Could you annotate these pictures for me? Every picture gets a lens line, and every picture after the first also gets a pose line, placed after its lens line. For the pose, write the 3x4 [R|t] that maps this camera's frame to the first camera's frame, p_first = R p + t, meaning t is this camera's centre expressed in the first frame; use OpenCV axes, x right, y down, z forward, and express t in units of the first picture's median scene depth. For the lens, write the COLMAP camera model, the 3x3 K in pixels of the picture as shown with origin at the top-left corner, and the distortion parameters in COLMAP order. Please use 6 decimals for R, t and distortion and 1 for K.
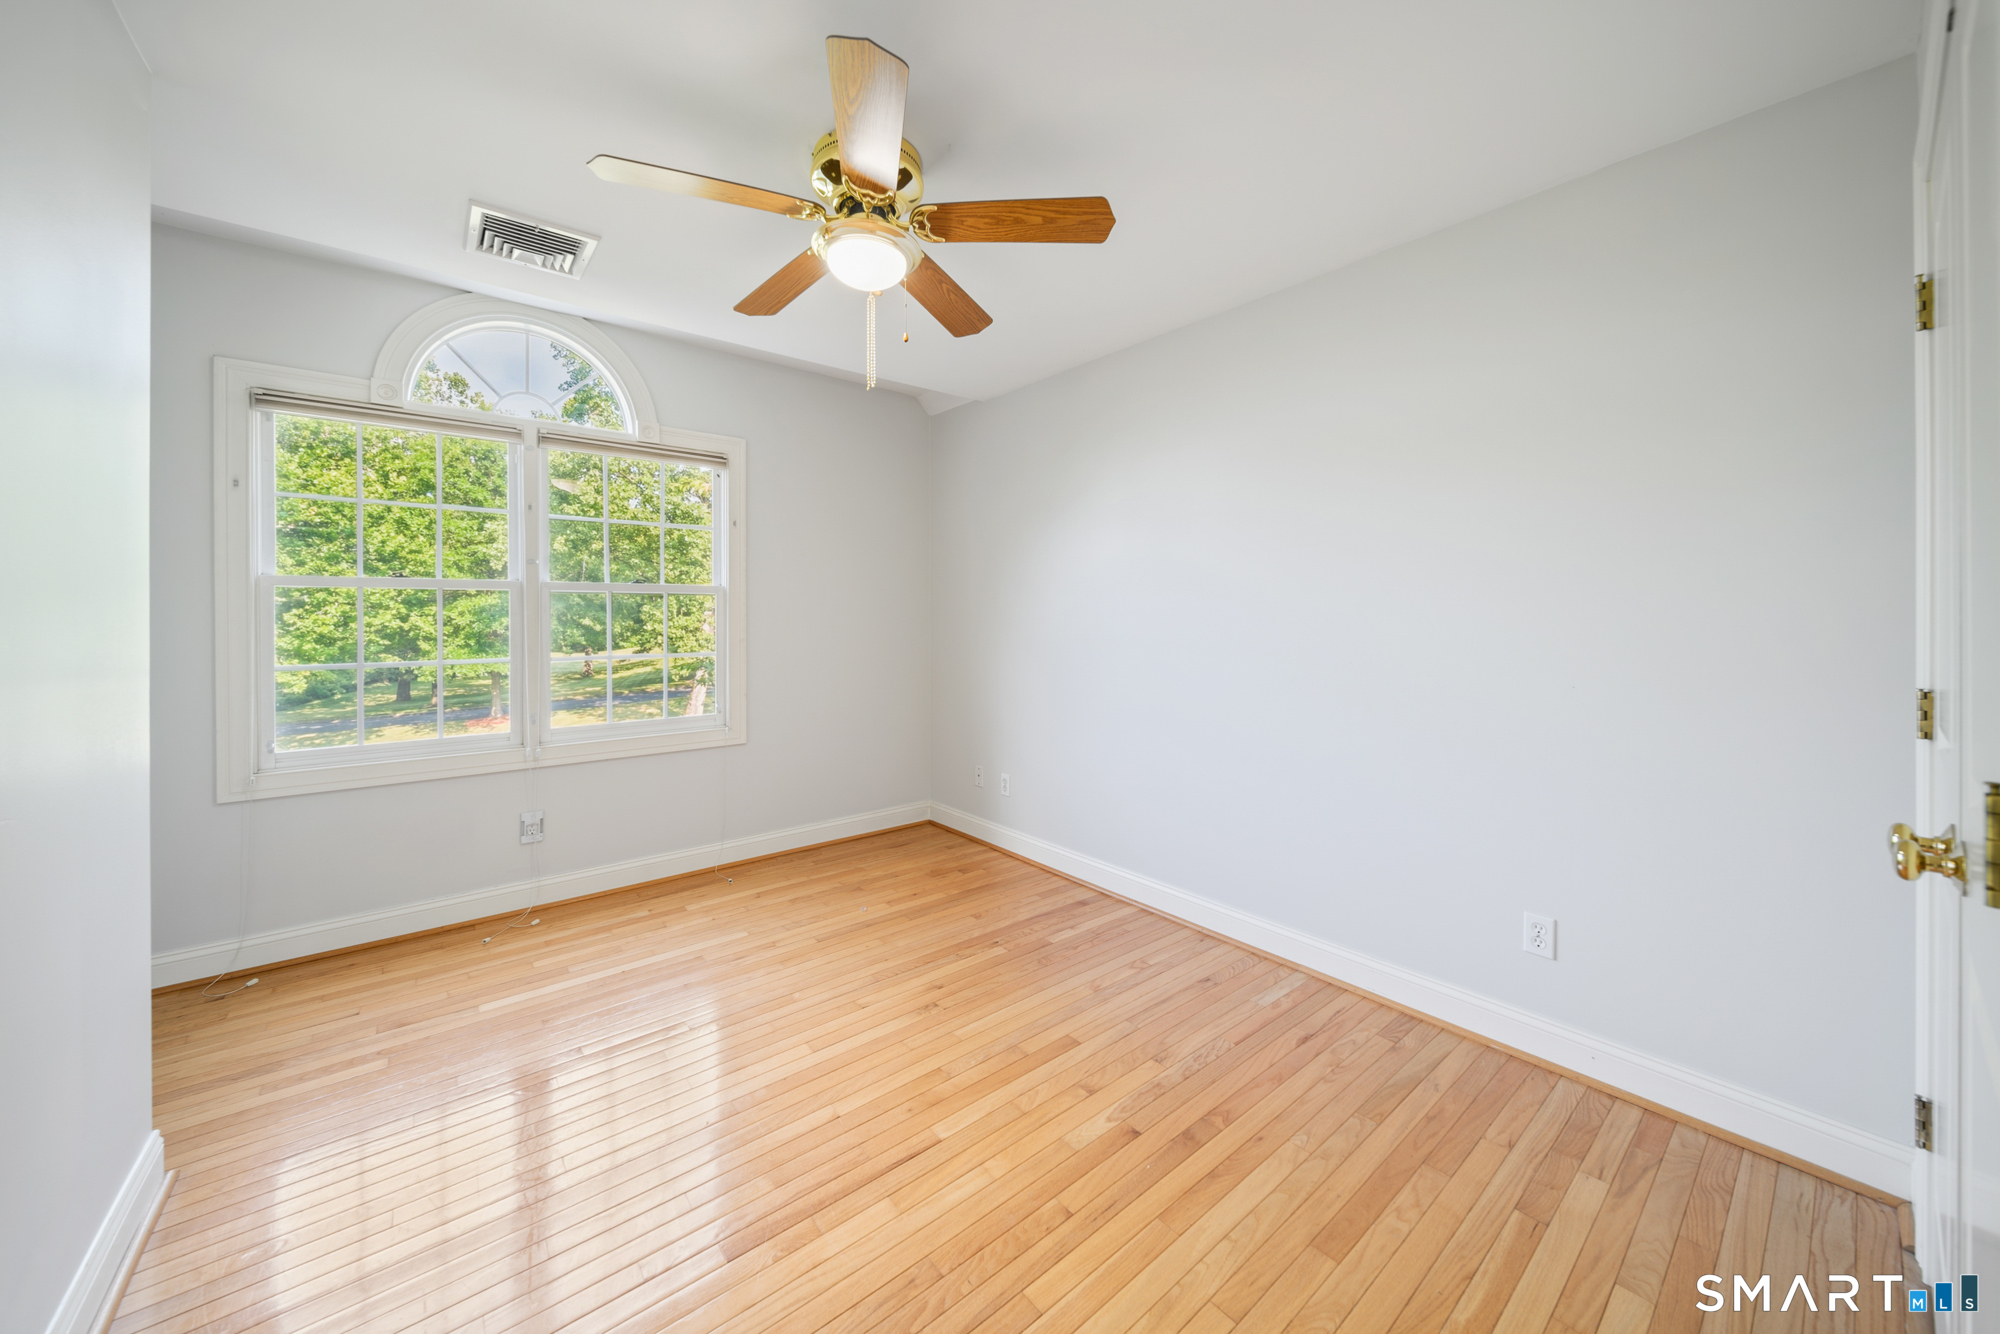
lens RADIAL K [[712.1, 0, 1014.0], [0, 712.1, 612.5], [0, 0, 1]] dist [-0.000854, -0.000064]
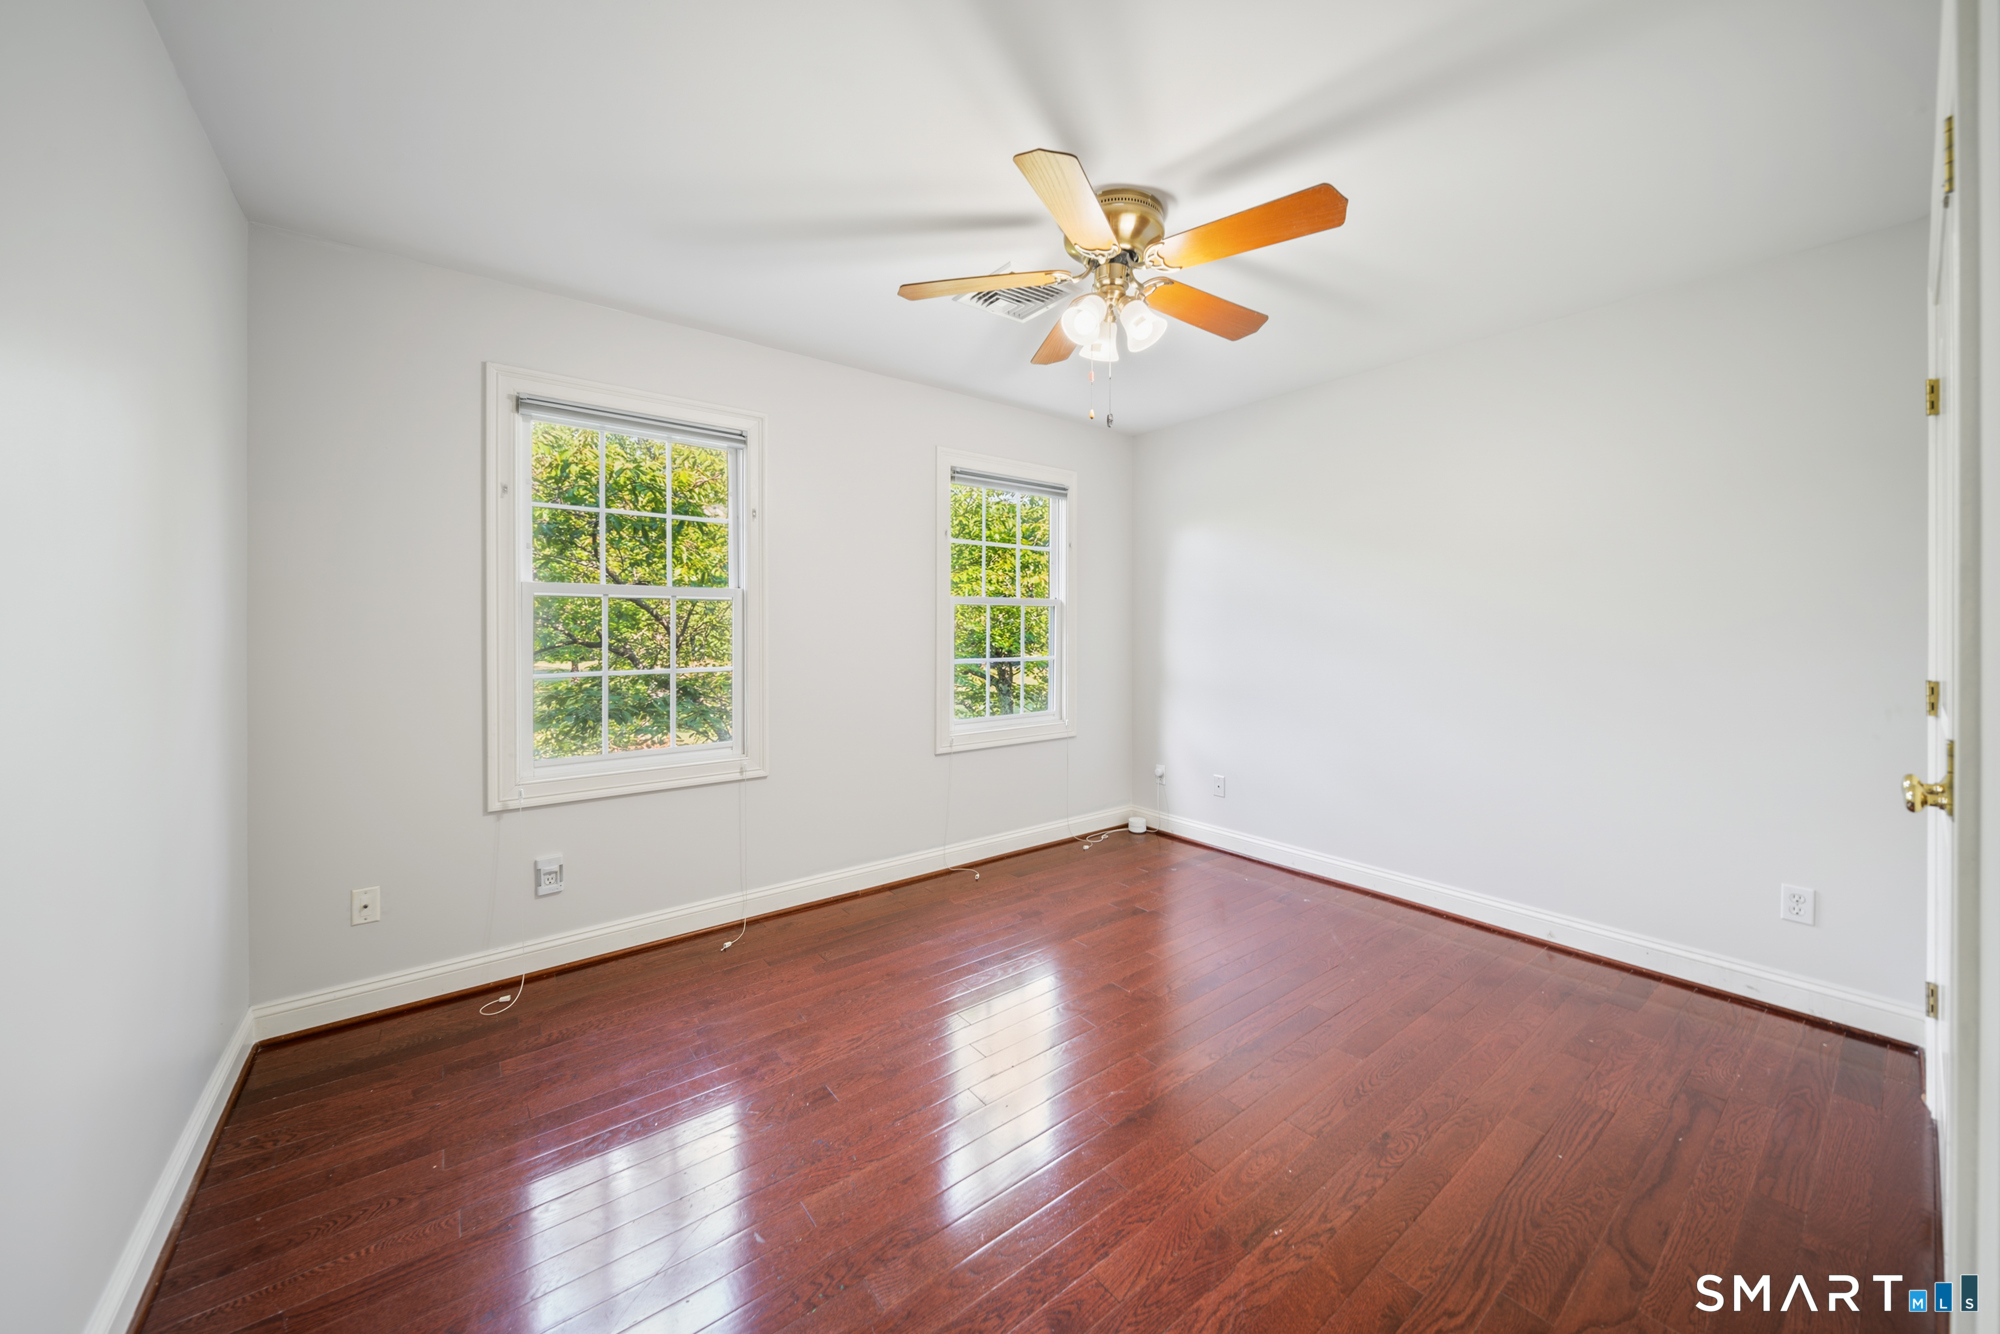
lens RADIAL K [[1091.9, 0, 1001.0], [0, 1091.9, 629.3], [0, 0, 1]] dist [0.036230, 0.000274]
pose [[0.984692, 0.001603, 0.174297, -0.790994], [-0.002806, 0.999974, 0.006656, 0.002219], [-0.174281, -0.007043, 0.984671, -0.749055]]
